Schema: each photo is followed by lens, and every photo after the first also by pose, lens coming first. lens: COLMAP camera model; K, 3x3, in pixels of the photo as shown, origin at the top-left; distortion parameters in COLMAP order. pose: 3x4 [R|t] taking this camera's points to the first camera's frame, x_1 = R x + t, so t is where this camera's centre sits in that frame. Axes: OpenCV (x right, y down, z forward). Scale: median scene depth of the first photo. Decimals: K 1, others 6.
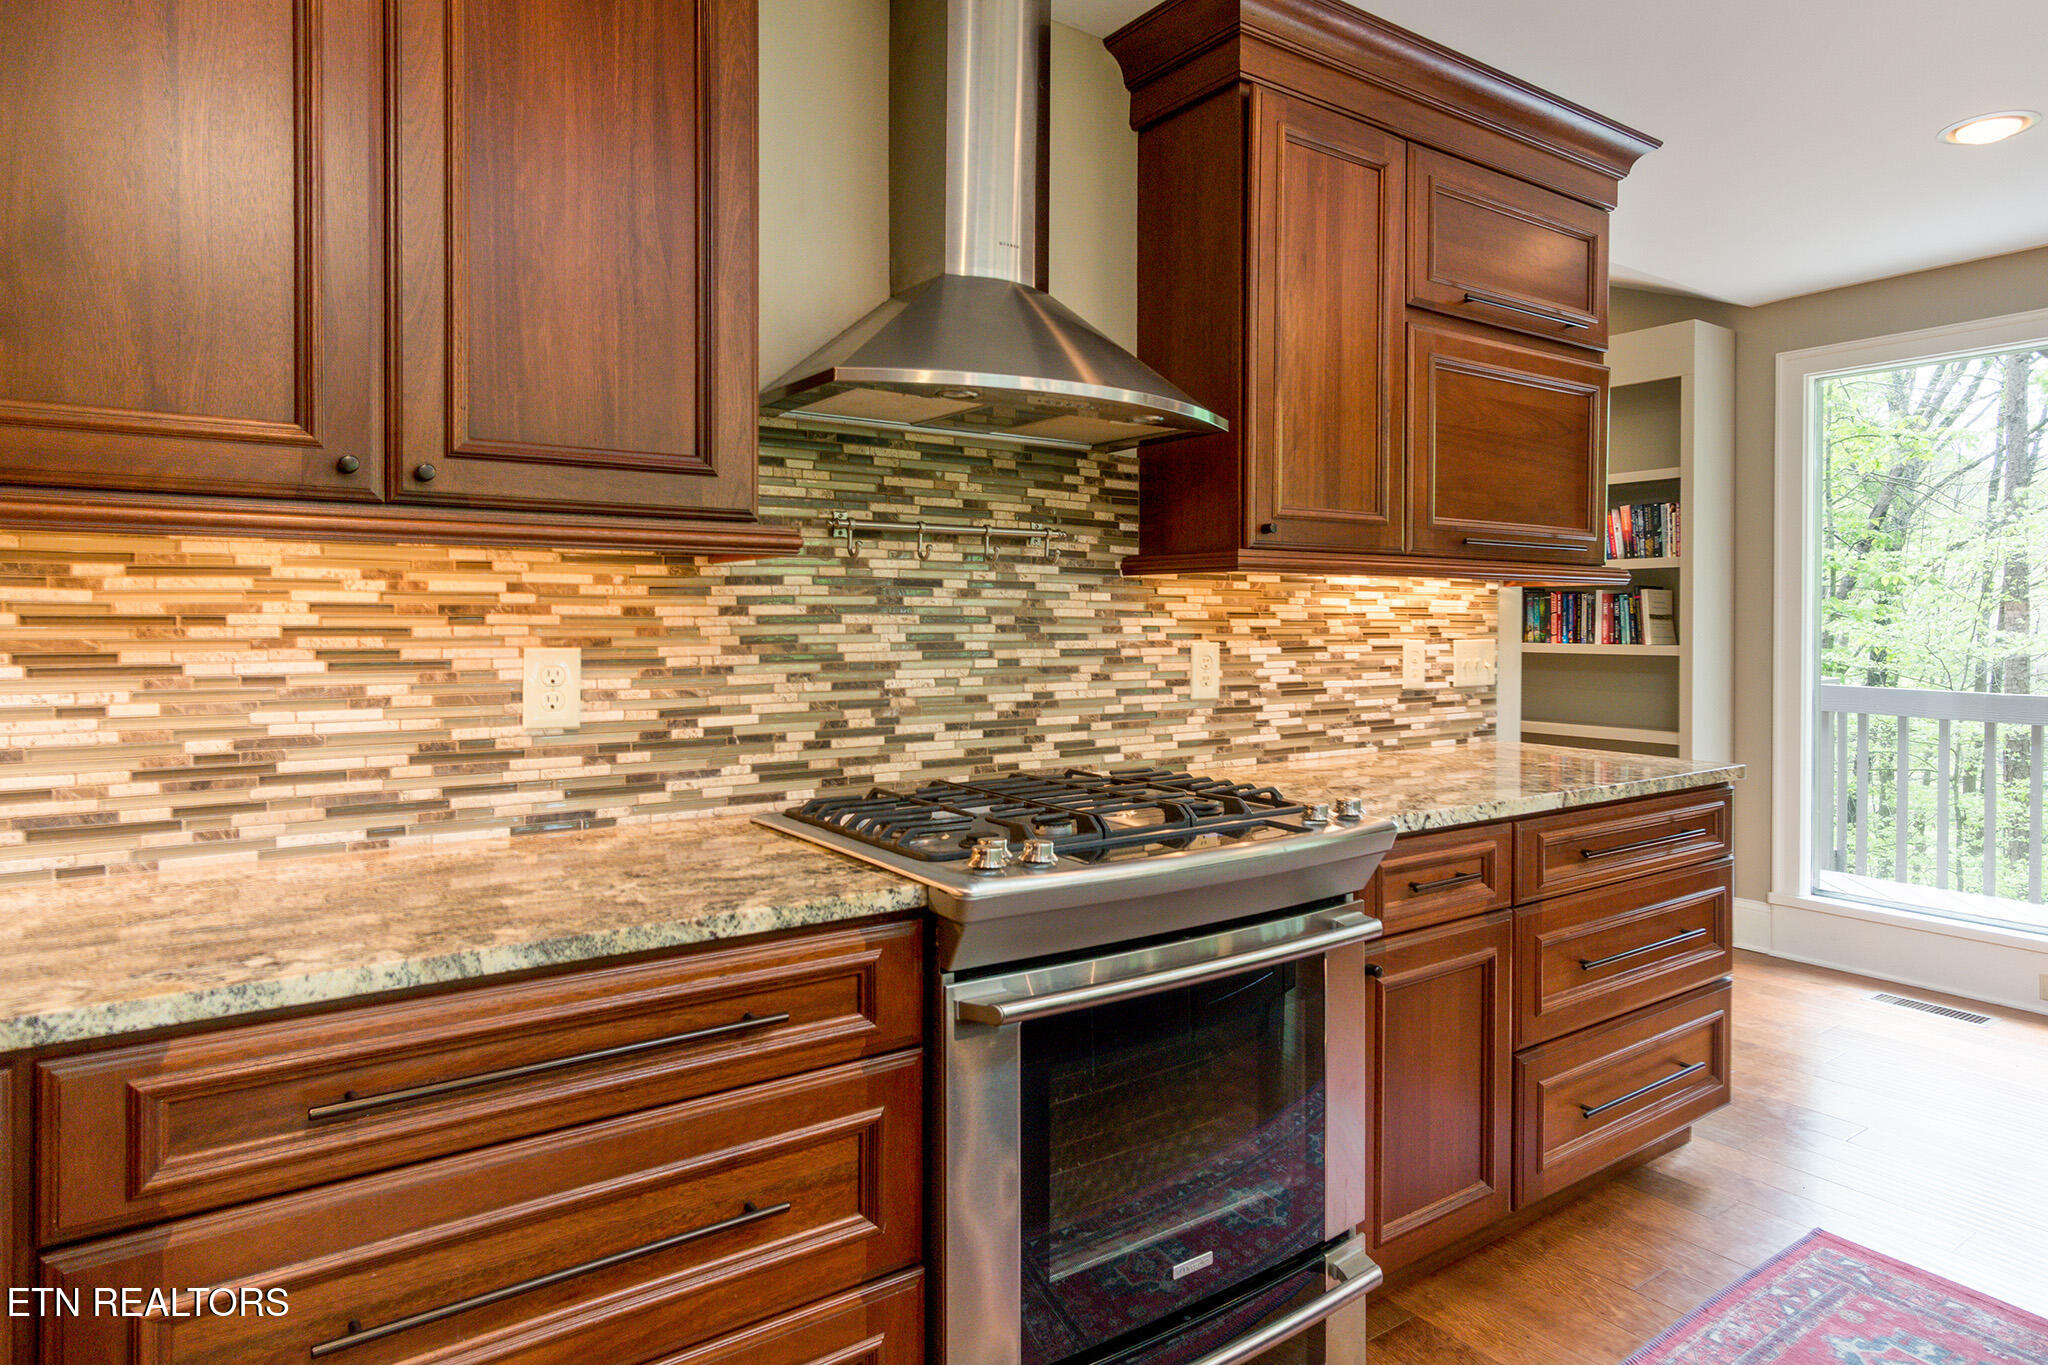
lens RADIAL K [[1246.1, 0, 1204.7], [0, 1246.1, 616.9], [0, 0, 1]] dist [0.005123, -0.001555]
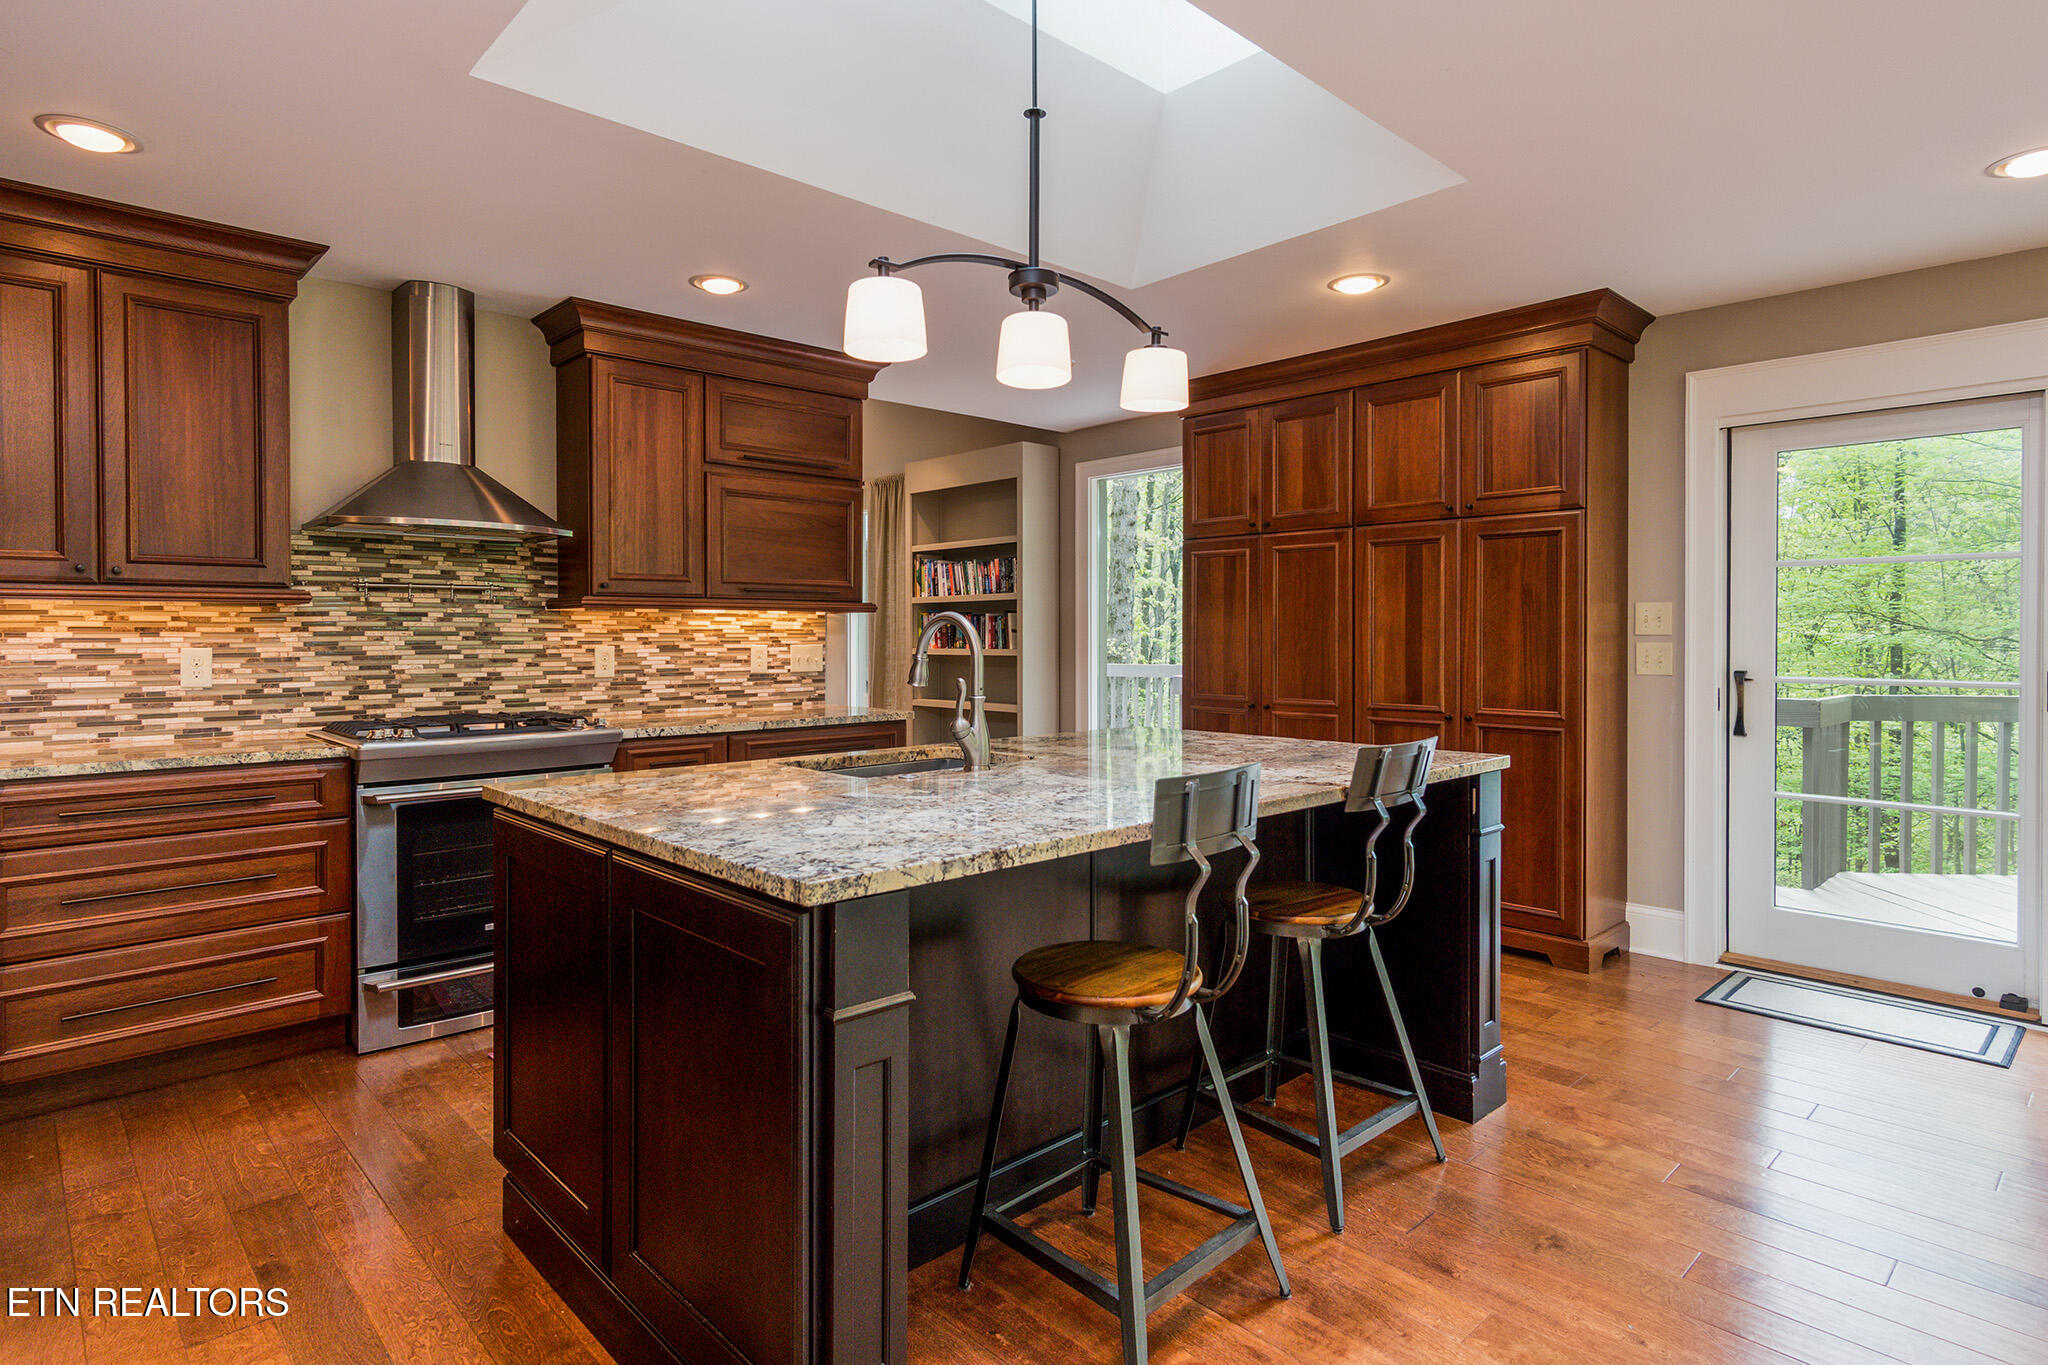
lens RADIAL K [[1087.6, 0, 1016.7], [0, 1087.6, 638.3], [0, 0, 1]] dist [0.007323, 0.000831]
pose [[0.997686, -0.006901, 0.067645, 0.614082], [0.006719, 0.999973, 0.002917, 0.011073], [-0.067663, -0.002456, 0.997705, -0.773904]]
